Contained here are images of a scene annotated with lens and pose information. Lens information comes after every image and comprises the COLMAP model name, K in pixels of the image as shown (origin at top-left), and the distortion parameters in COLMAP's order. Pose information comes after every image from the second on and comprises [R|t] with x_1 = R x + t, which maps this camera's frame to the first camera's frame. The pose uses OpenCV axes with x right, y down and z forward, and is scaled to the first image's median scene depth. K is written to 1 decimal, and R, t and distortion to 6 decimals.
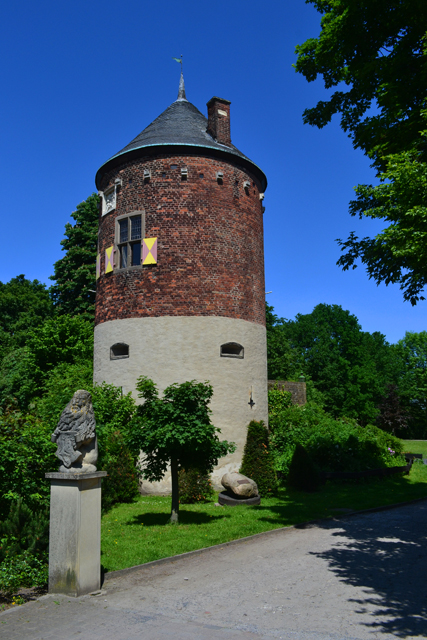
lens RADIAL K [[507.5, 0, 213.0], [0, 507.5, 318.1], [0, 0, 1]] dist [-0.076451, 0.001684]
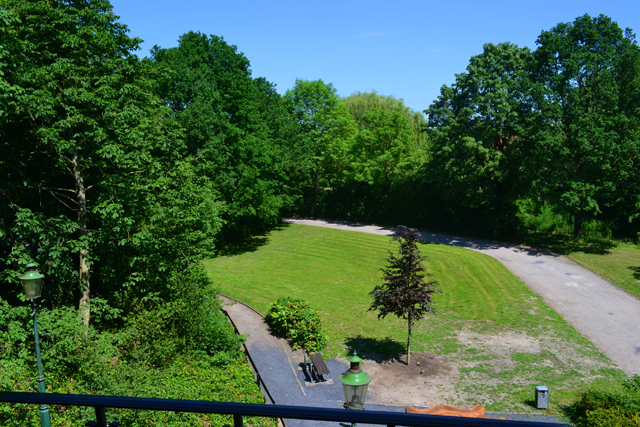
lens RADIAL K [[507.5, 0, 319.6], [0, 507.5, 212.9], [0, 0, 1]] dist [-0.076451, 0.001684]
pose [[0.862150, -0.088226, 0.498912, 0.082744], [-0.075731, 0.951219, 0.299078, -0.045643], [-0.500961, -0.295634, 0.813412, 1.312219]]
